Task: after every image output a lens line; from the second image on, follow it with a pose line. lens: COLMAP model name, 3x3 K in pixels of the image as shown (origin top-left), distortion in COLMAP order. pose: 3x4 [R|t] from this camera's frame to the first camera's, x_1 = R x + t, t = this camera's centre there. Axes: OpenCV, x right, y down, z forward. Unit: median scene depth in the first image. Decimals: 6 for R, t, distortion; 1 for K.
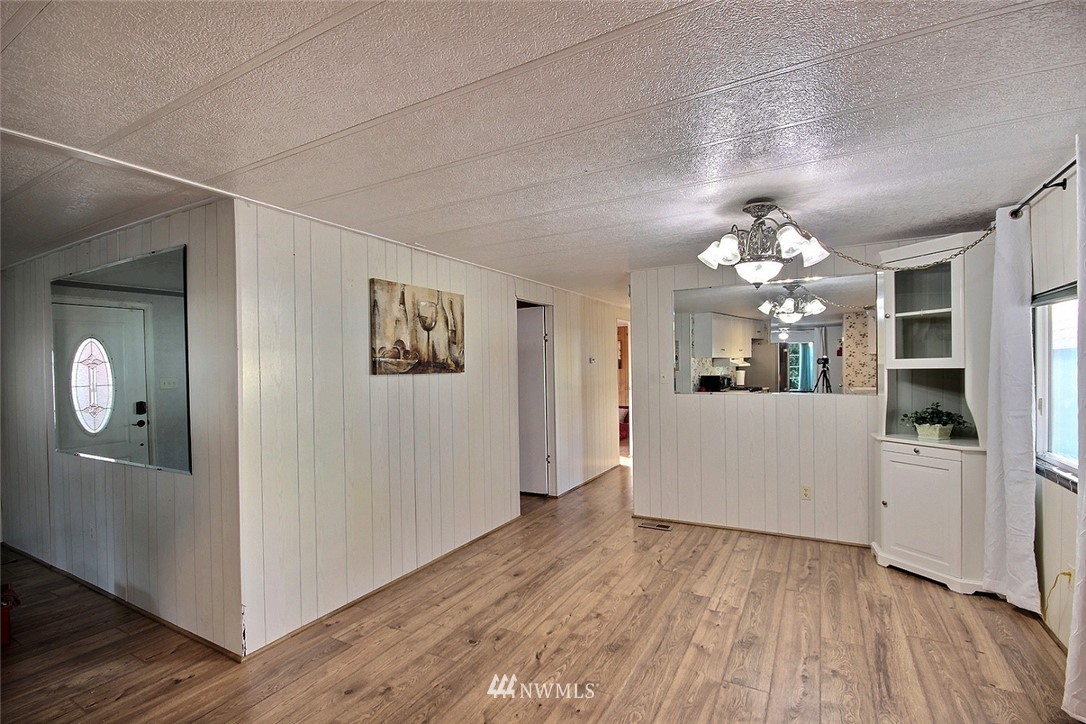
lens RADIAL K [[501.0, 0, 540.6], [0, 501.0, 371.2], [0, 0, 1]] dist [-0.006309, -0.000700]
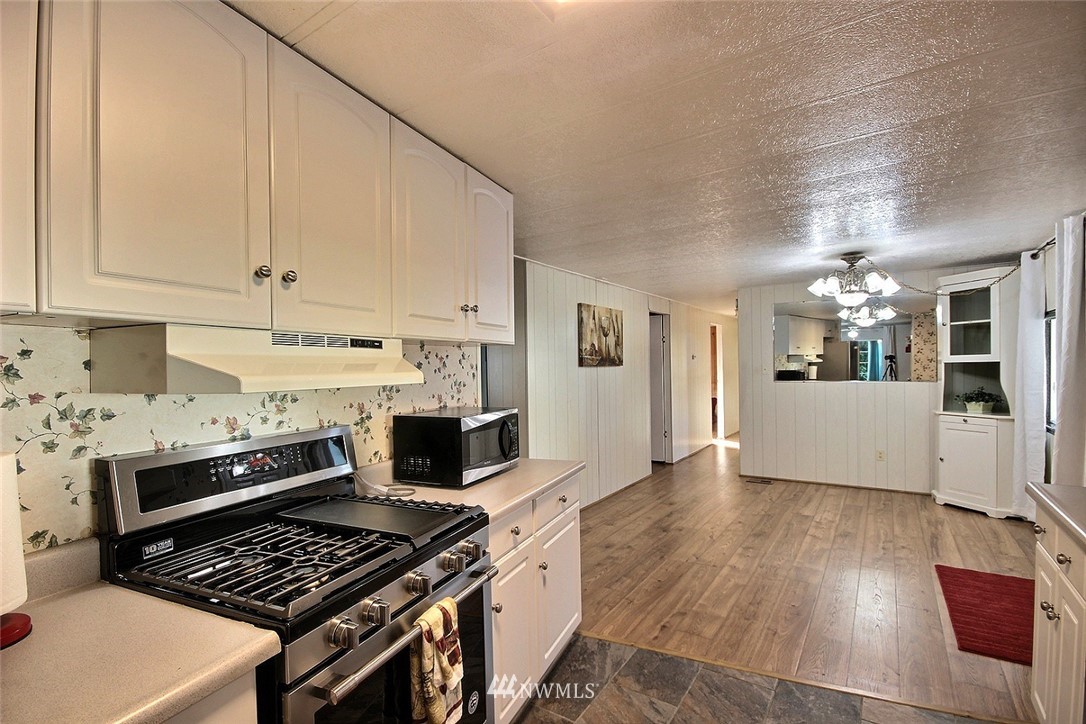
lens RADIAL K [[501.0, 0, 540.6], [0, 501.0, 371.2], [0, 0, 1]] dist [-0.006309, -0.000700]
pose [[0.995373, -0.000175, -0.096084, -0.290441], [0.000675, 0.999986, 0.005165, 0.012138], [0.096082, -0.005206, 0.995360, -0.492123]]
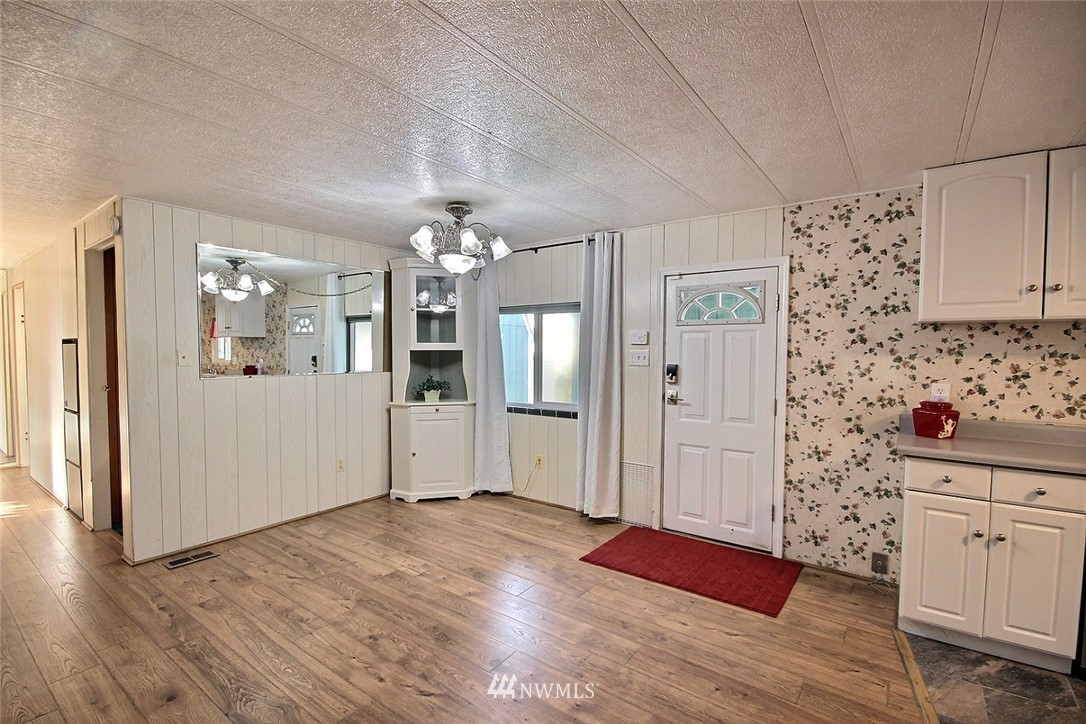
lens RADIAL K [[501.0, 0, 540.6], [0, 501.0, 371.2], [0, 0, 1]] dist [-0.006309, -0.000700]
pose [[0.129382, -0.025158, 0.991276, -0.558615], [-0.000450, 0.999677, 0.025430, 0.016678], [-0.991595, -0.003736, 0.129328, 0.513029]]
